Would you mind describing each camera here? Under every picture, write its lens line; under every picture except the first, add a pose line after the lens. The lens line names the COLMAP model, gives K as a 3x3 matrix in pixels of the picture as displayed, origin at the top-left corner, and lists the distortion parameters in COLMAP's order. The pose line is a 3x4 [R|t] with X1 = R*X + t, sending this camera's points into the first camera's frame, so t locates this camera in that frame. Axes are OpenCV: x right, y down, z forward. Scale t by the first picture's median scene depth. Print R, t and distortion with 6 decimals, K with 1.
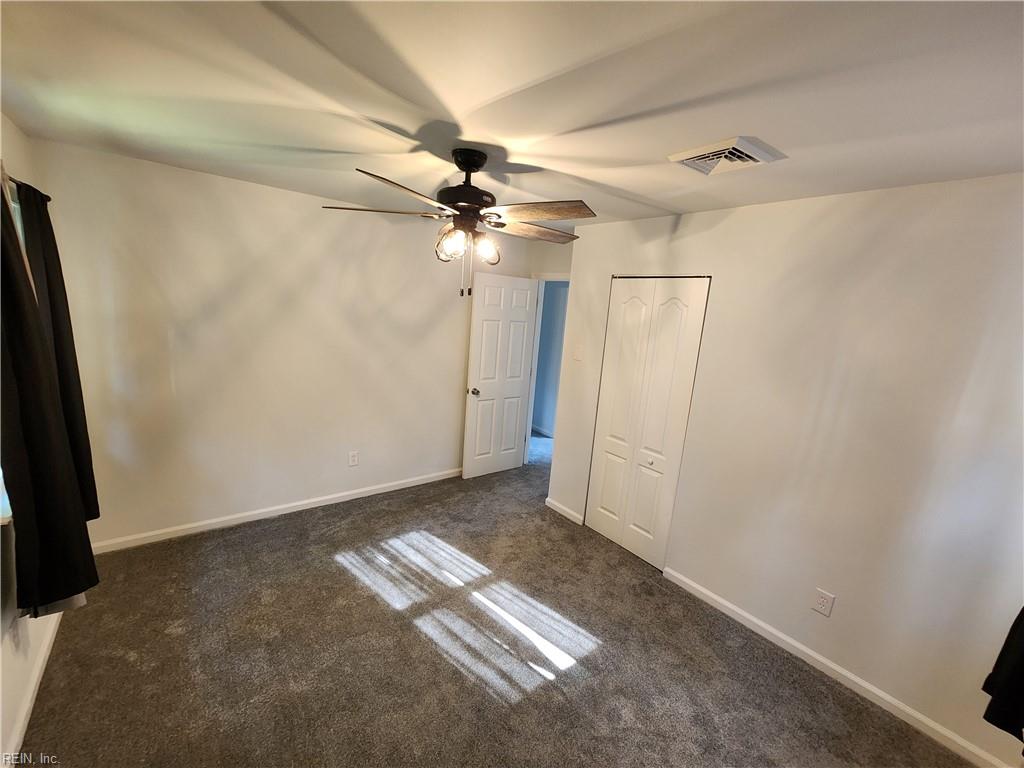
lens RADIAL K [[421.8, 0, 516.2], [0, 421.8, 384.7], [0, 0, 1]] dist [-0.001868, -0.000309]
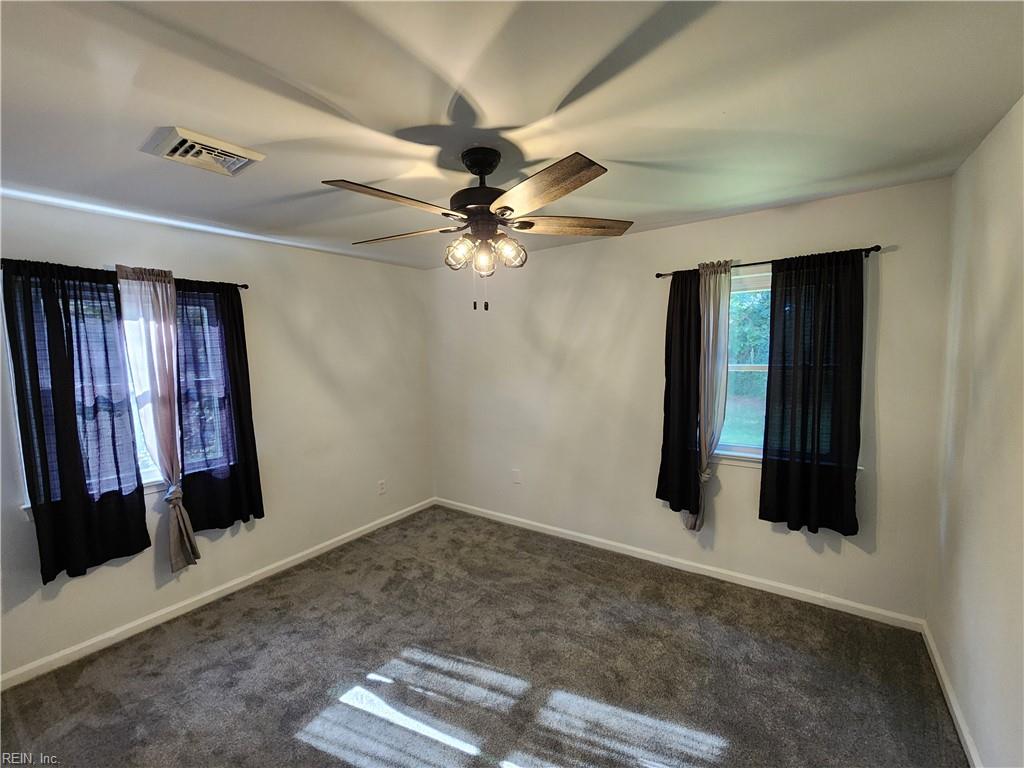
lens RADIAL K [[421.8, 0, 516.2], [0, 421.8, 384.7], [0, 0, 1]] dist [-0.001868, -0.000309]
pose [[-0.960427, -0.027751, -0.277144, 0.050910], [-0.102426, 0.960492, 0.258775, -0.293603], [0.259014, 0.276922, -0.925325, 1.864580]]
